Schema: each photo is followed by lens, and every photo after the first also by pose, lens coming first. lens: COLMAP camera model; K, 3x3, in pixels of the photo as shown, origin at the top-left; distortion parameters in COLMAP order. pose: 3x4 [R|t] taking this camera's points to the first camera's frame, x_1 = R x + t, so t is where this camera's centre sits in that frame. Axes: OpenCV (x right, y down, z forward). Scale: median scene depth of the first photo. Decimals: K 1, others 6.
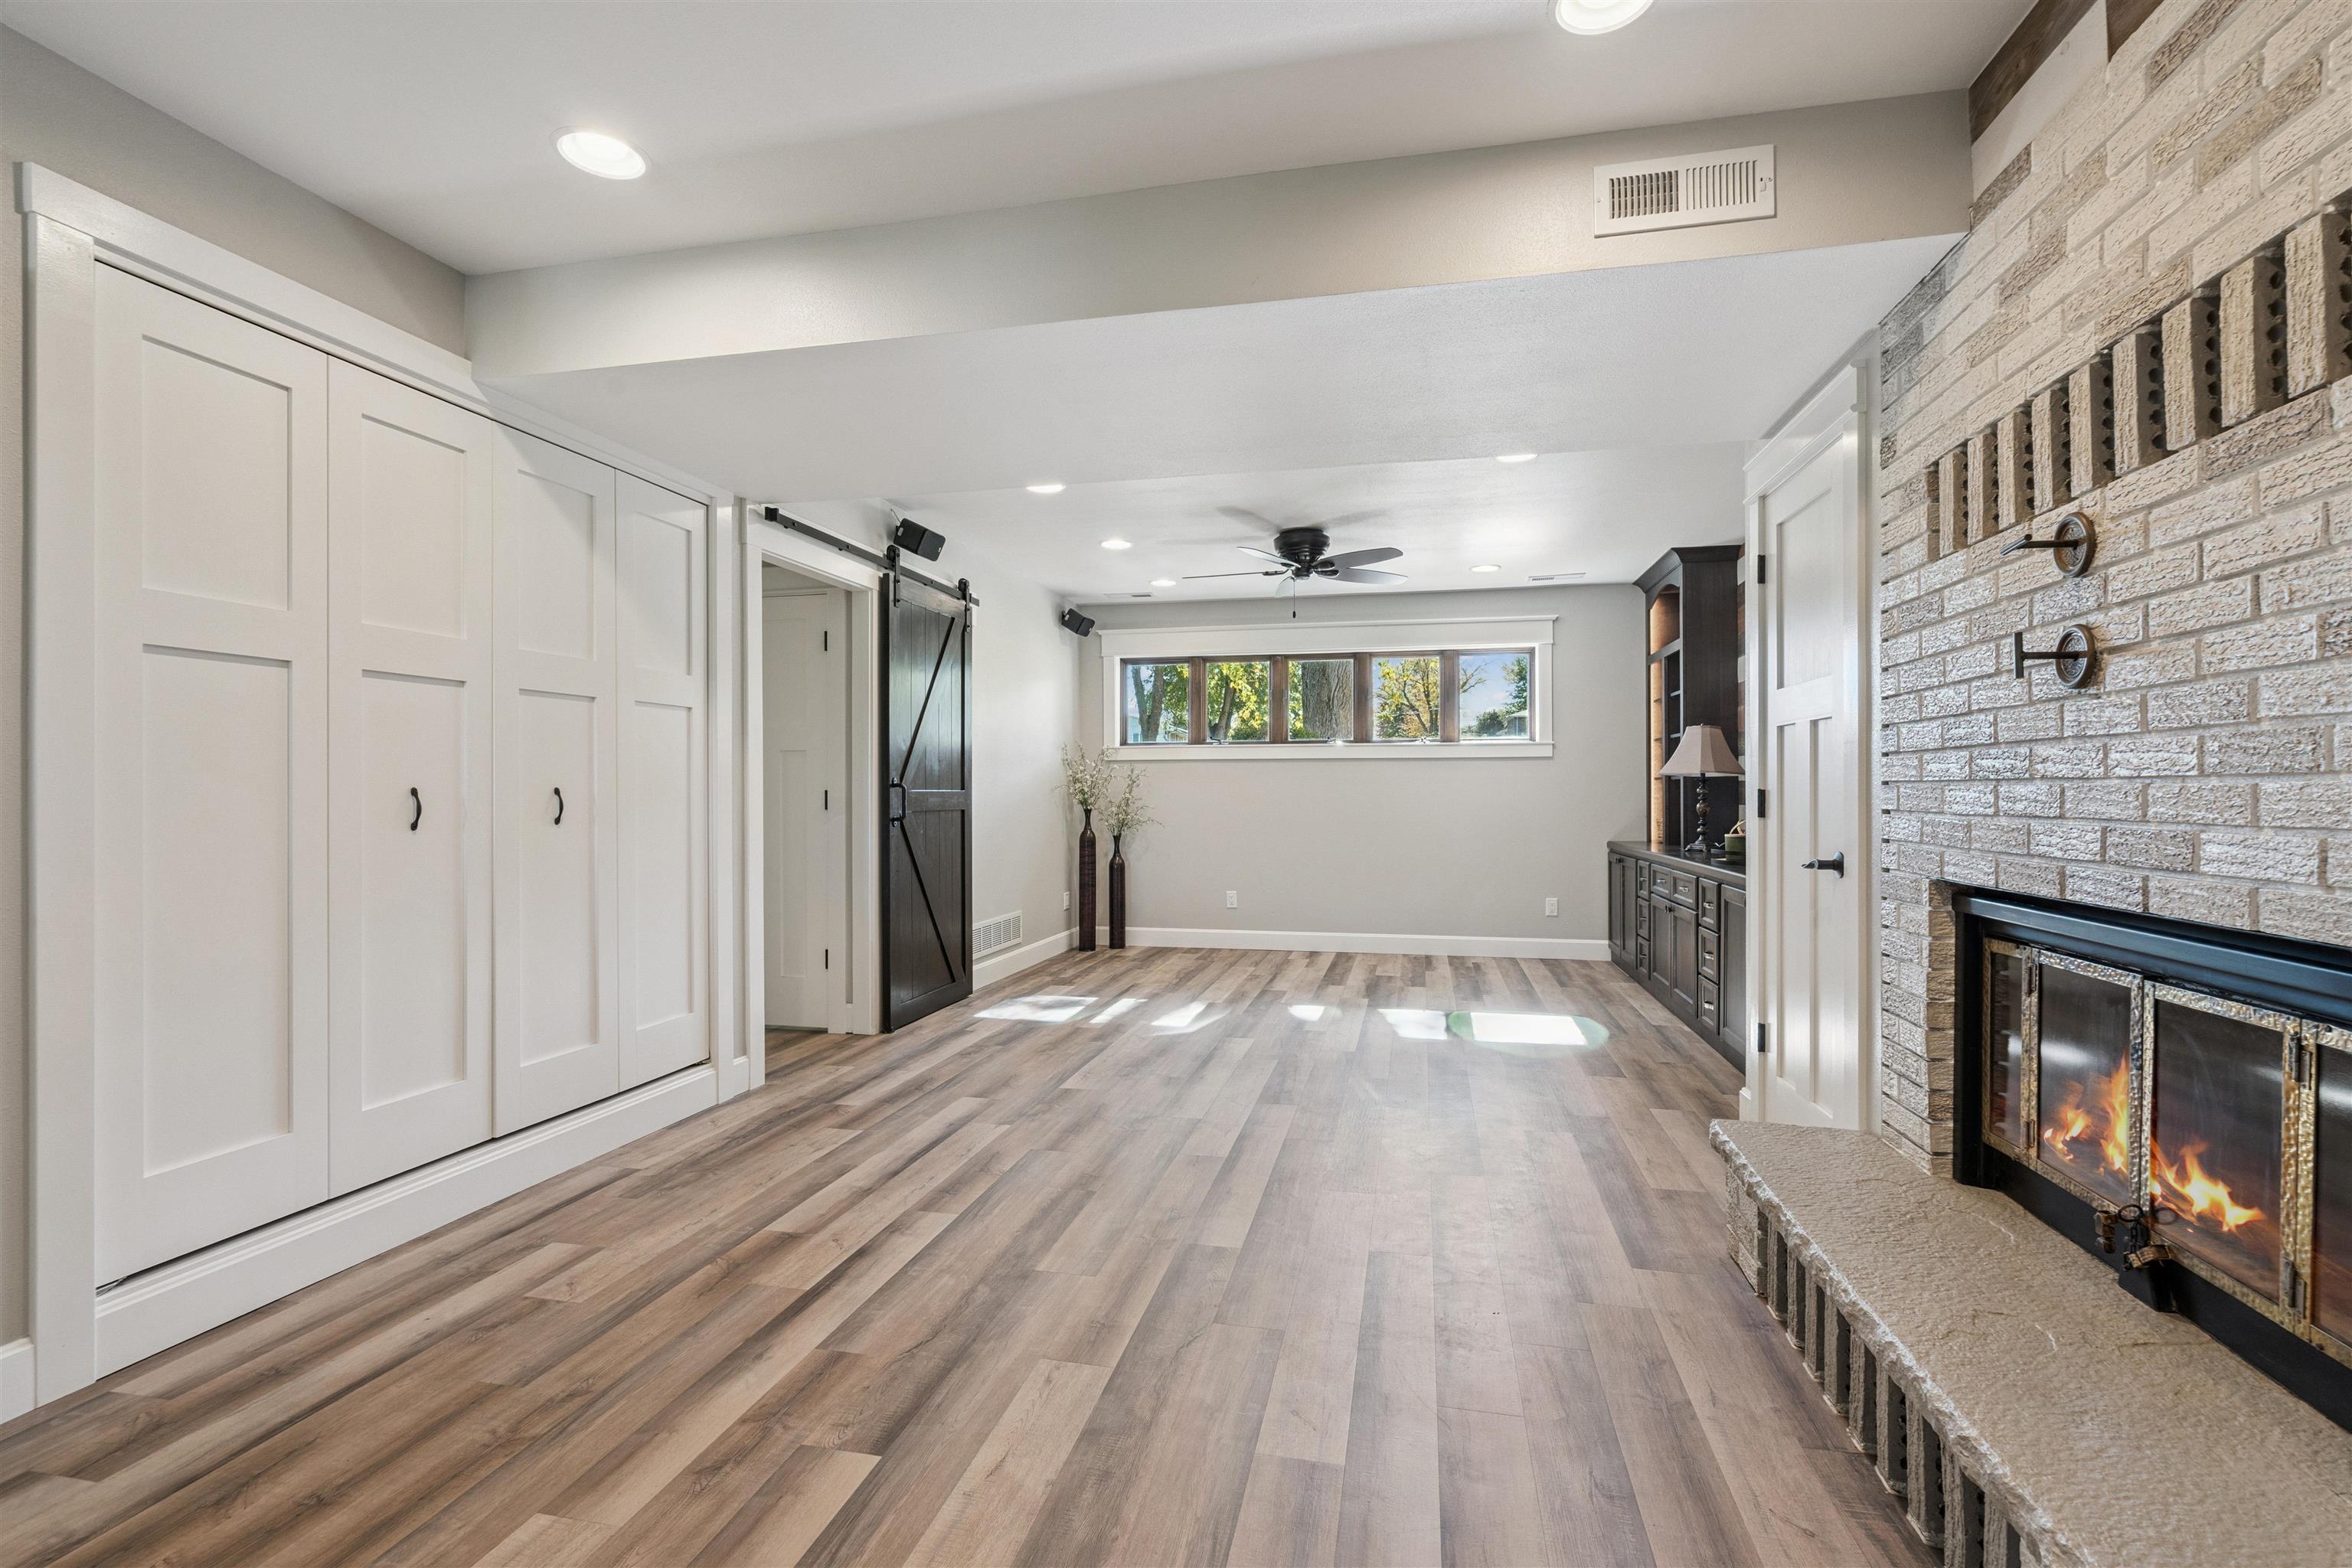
lens RADIAL K [[1063.0, 0, 1201.2], [0, 1063.0, 795.5], [0, 0, 1]] dist [0.002321, 0.000739]
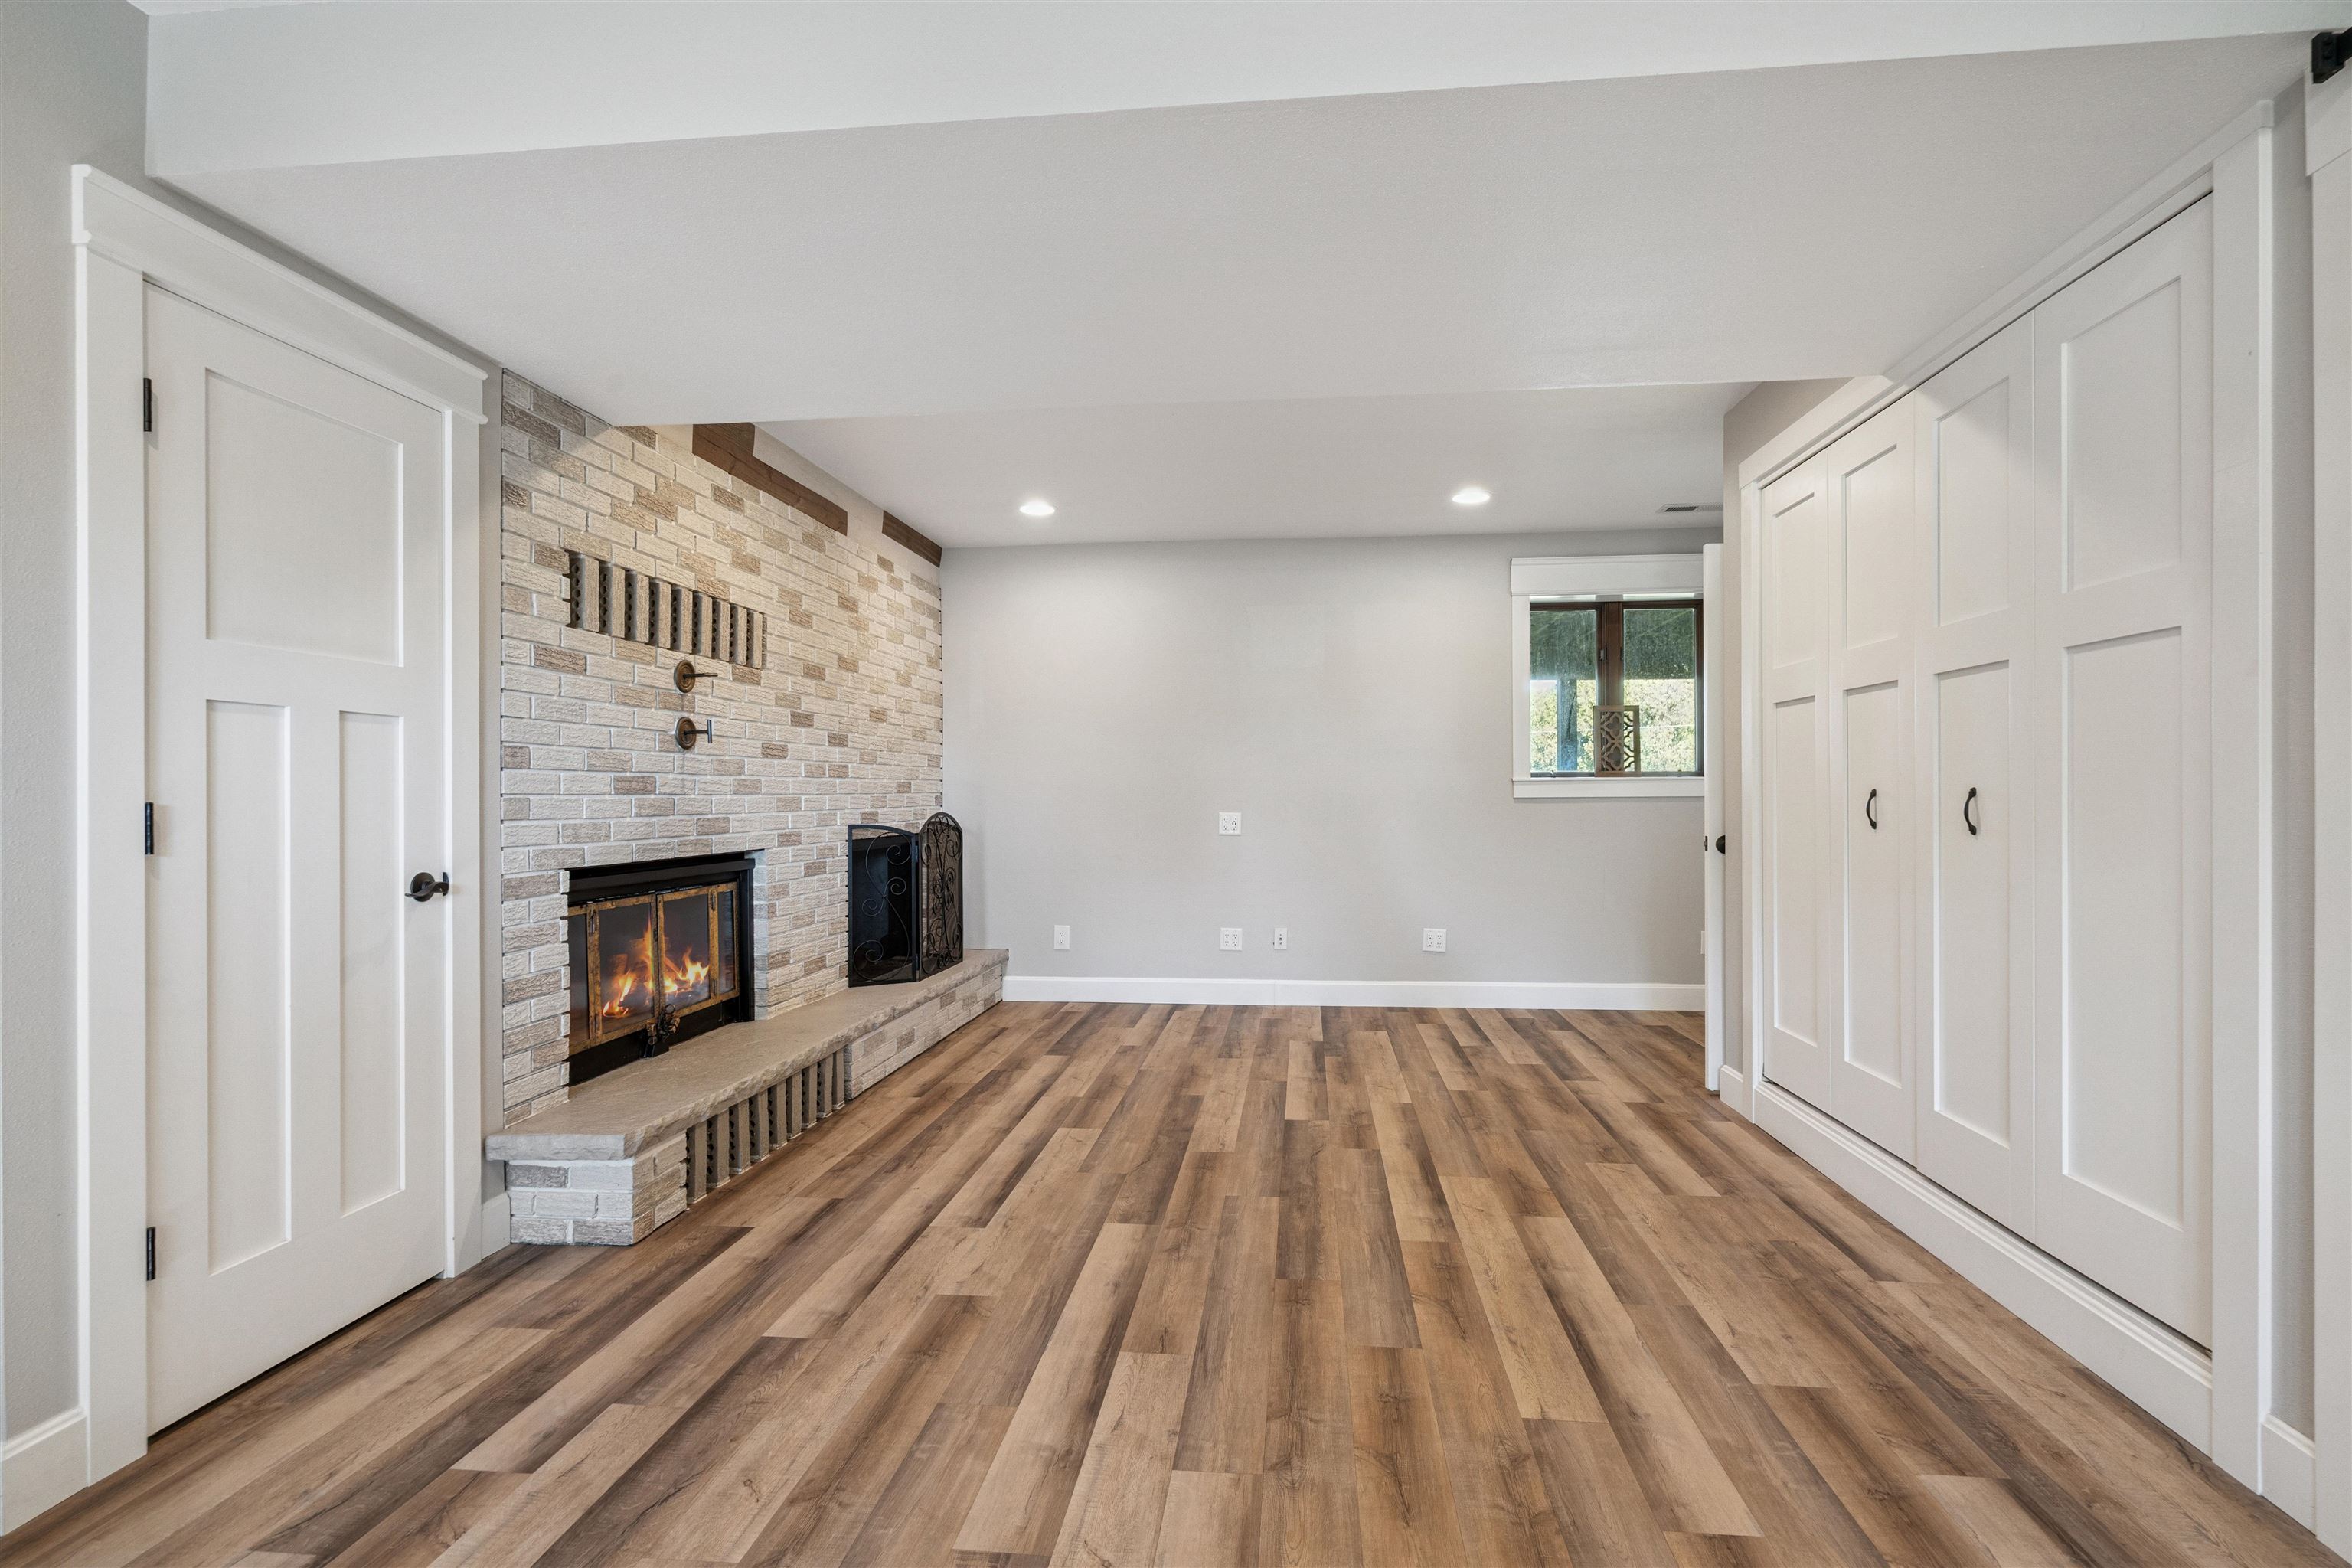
lens RADIAL K [[1063.0, 0, 1154.4], [0, 1063.0, 789.1], [0, 0, 1]] dist [0.002321, 0.000739]
pose [[-0.997984, 0.008015, -0.062960, 0.026763], [0.008119, 0.999966, -0.001404, -0.005571], [0.062947, -0.001913, -0.998015, 1.083106]]
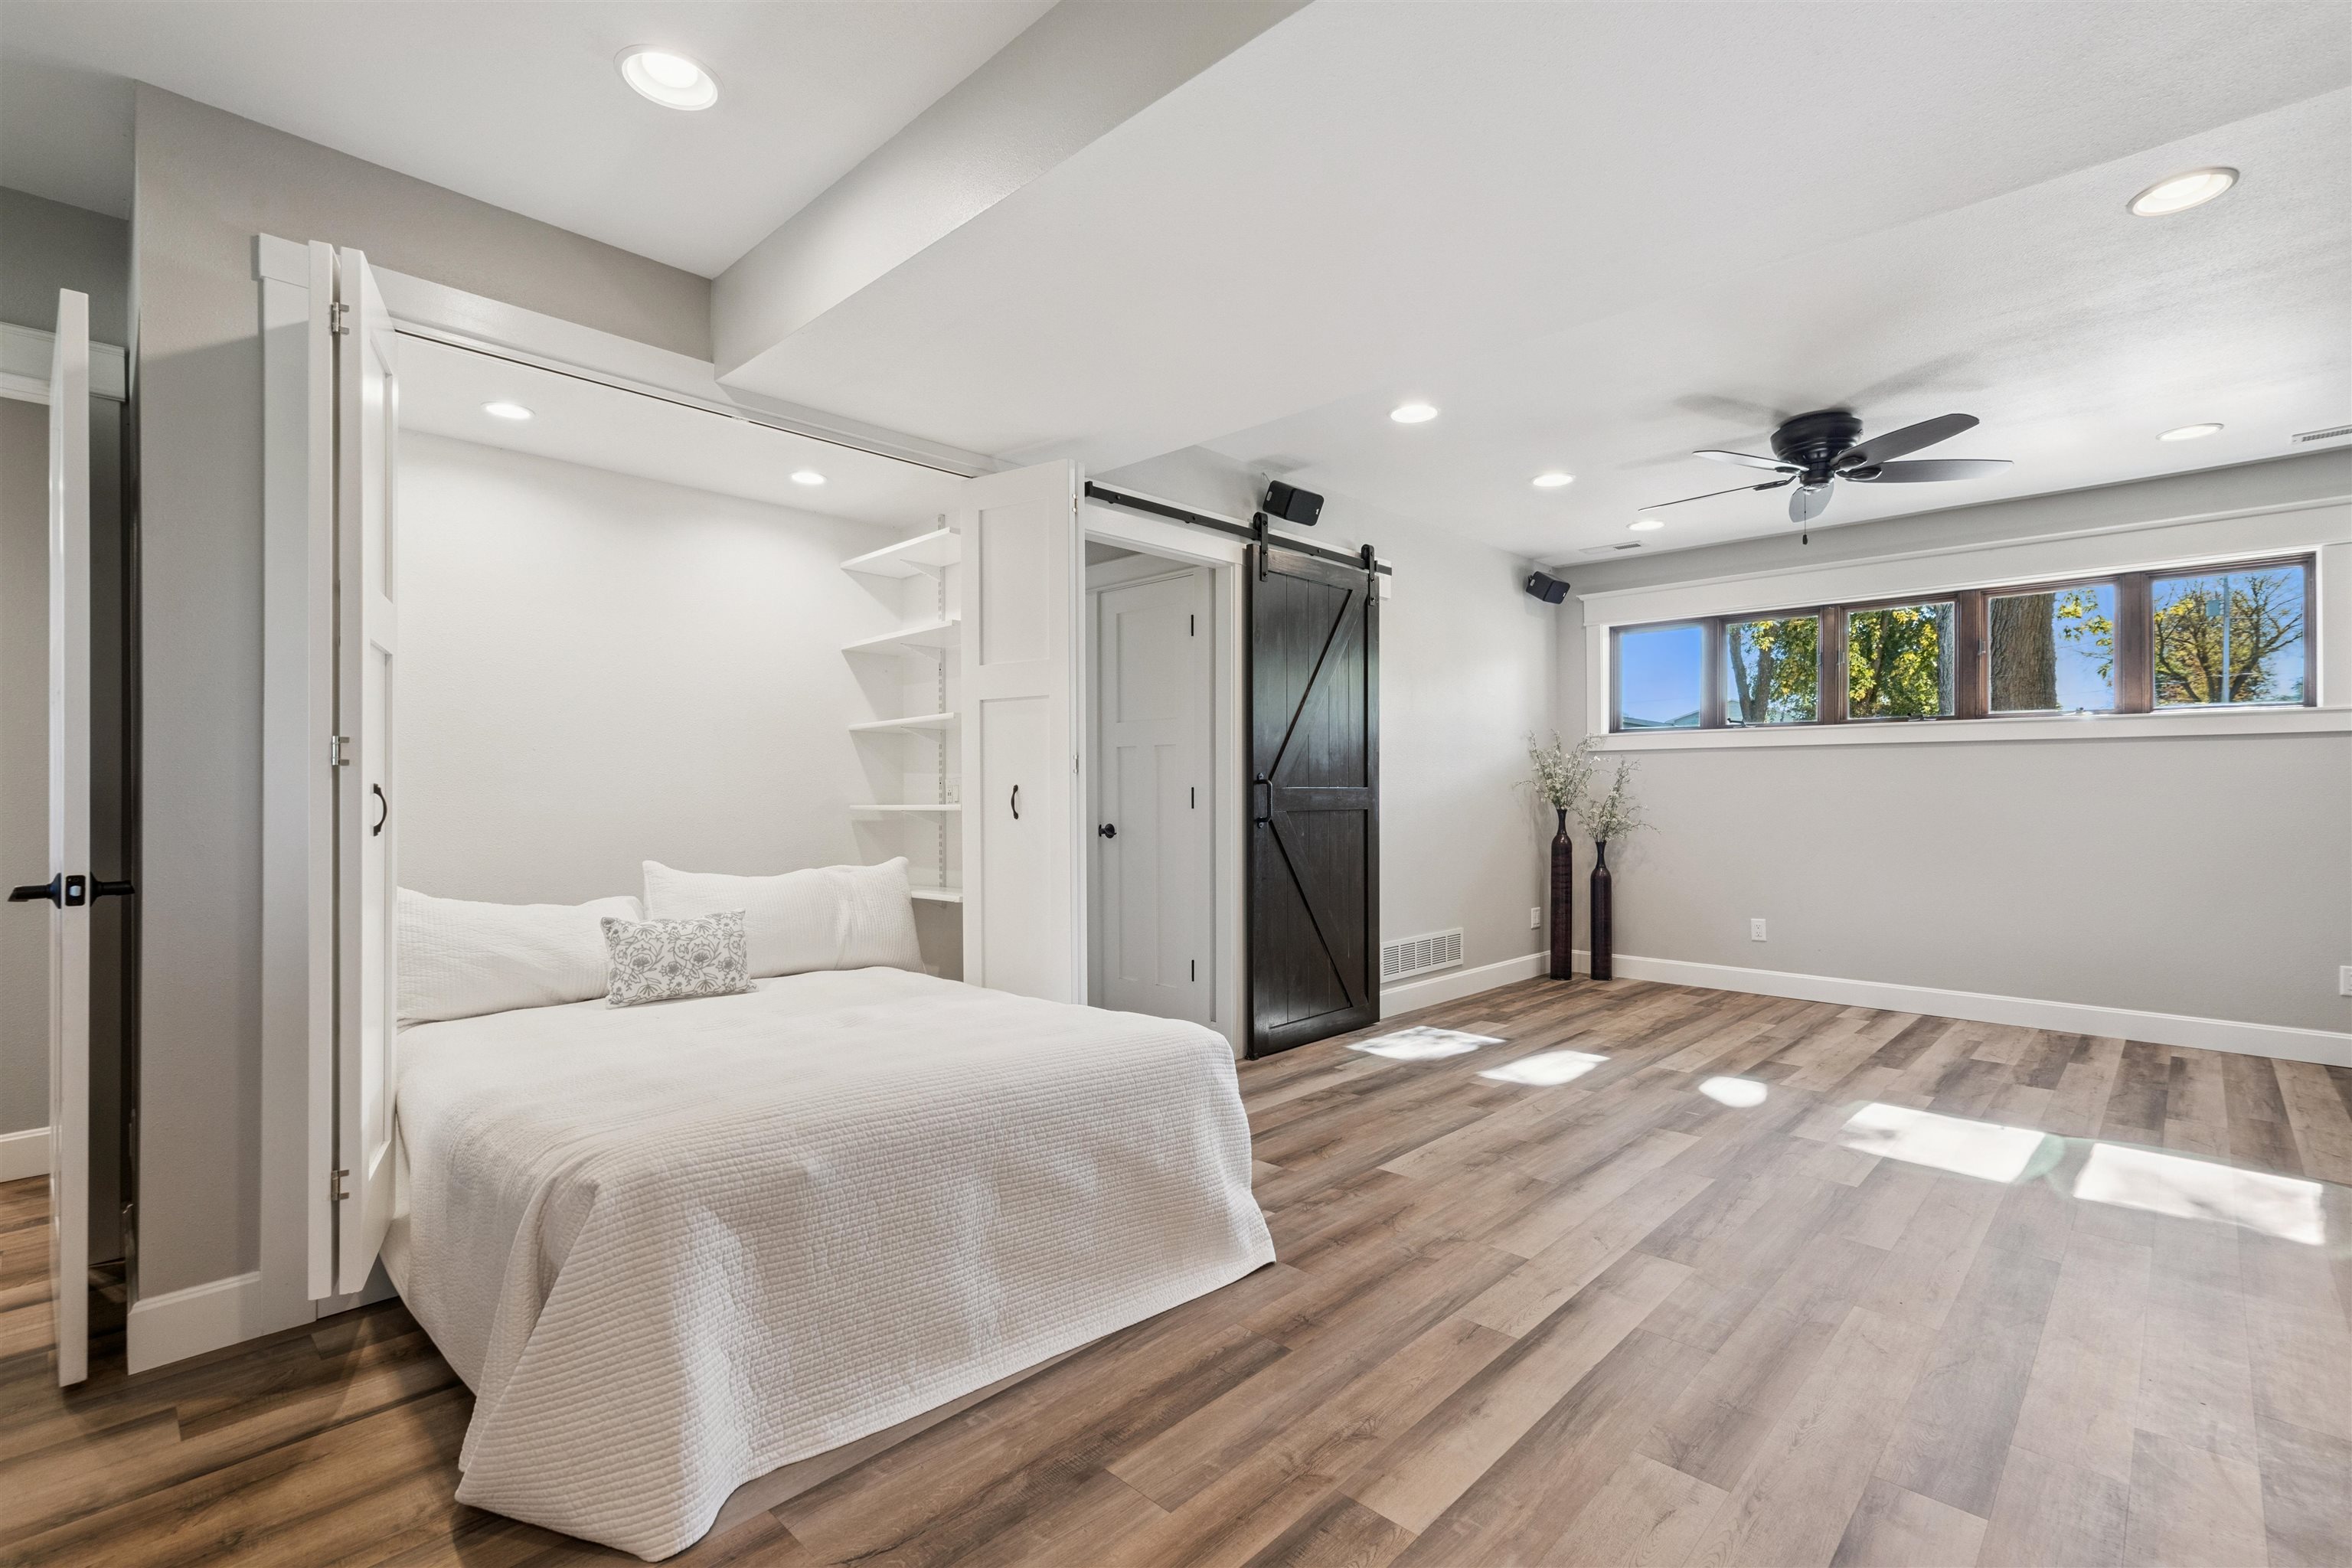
lens RADIAL K [[1063.0, 0, 1192.9], [0, 1063.0, 790.7], [0, 0, 1]] dist [0.002321, 0.000739]
pose [[0.851986, 0.000921, -0.523564, 0.129011], [-0.001760, 0.999998, -0.001105, -0.001124], [0.523562, 0.001863, 0.851986, 0.212412]]
